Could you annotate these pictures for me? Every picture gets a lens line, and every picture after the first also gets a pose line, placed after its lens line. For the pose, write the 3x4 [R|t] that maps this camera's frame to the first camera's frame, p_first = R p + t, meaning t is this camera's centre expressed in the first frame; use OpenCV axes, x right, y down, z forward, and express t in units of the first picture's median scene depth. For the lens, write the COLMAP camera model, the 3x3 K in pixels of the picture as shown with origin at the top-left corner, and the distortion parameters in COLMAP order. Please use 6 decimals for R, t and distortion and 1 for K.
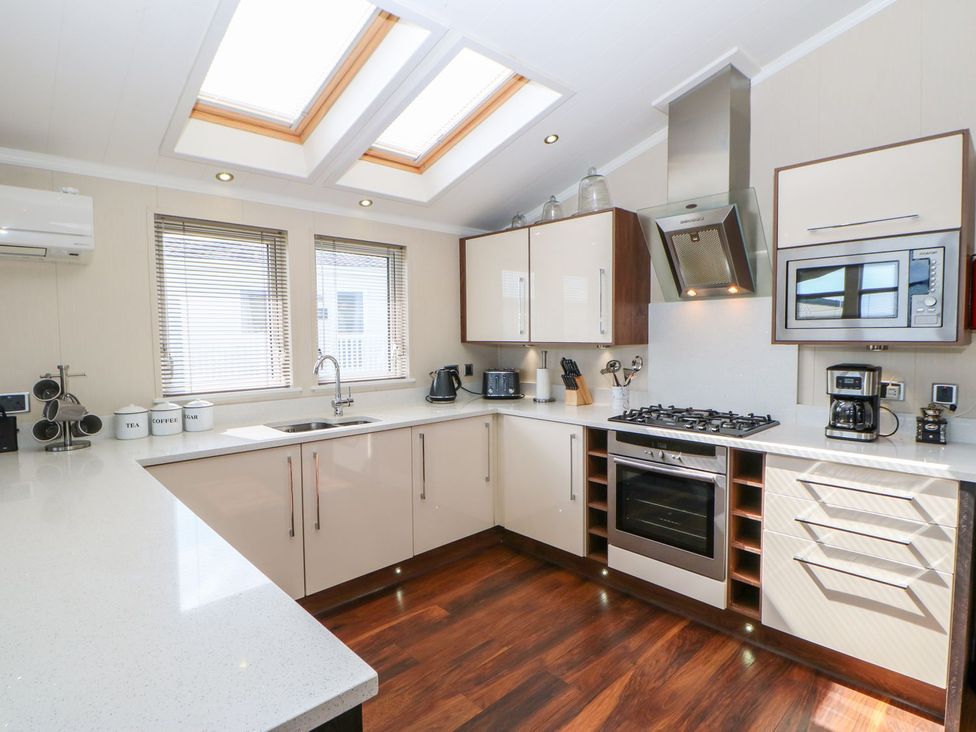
lens RADIAL K [[532.3, 0, 489.0], [0, 532.3, 357.0], [0, 0, 1]] dist [-0.001564, 0.000300]
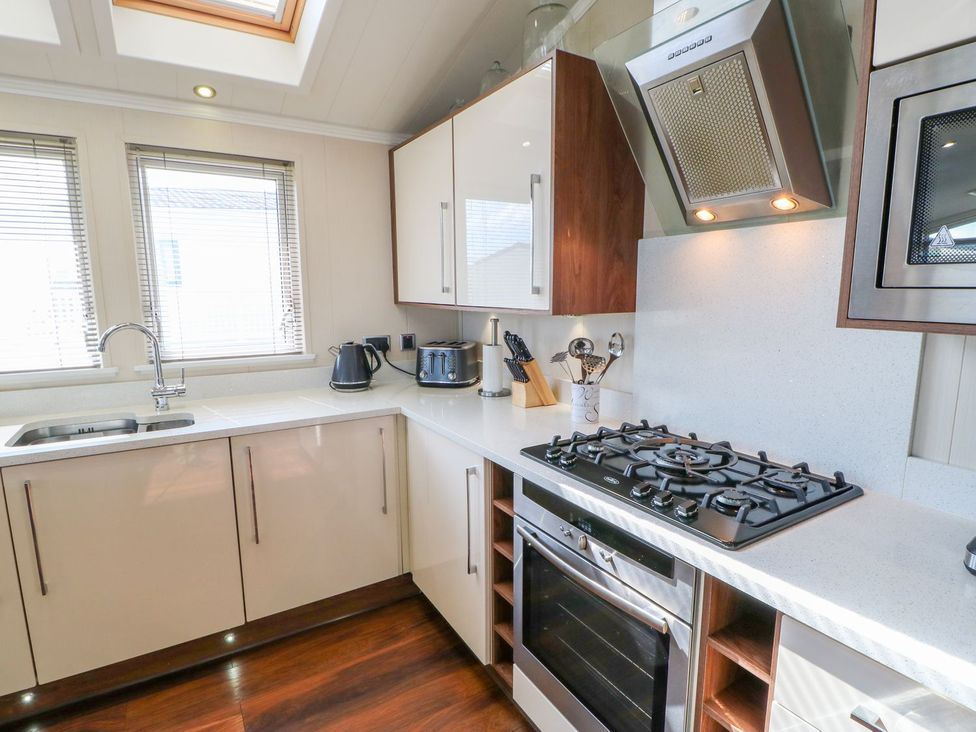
lens RADIAL K [[517.6, 0, 493.1], [0, 517.6, 366.6], [0, 0, 1]] dist [0.005955, -0.019789]
pose [[0.977776, 0.036203, -0.206503, 0.277733], [-0.014212, 0.994158, 0.106995, -0.024683], [0.209170, -0.101682, 0.972578, 0.438442]]
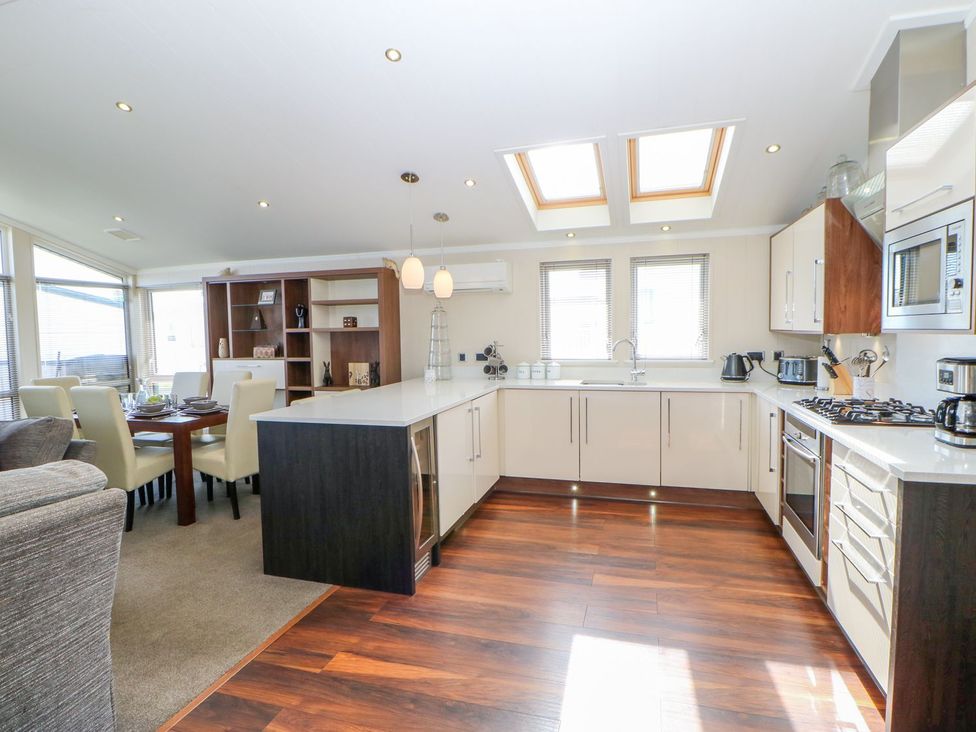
lens RADIAL K [[517.6, 0, 493.1], [0, 517.6, 366.6], [0, 0, 1]] dist [0.005955, -0.019789]
pose [[0.495584, 0.061068, -0.866410, 0.757159], [-0.026729, 0.998125, 0.055063, 0.003199], [0.868148, -0.004130, 0.496287, -0.045488]]
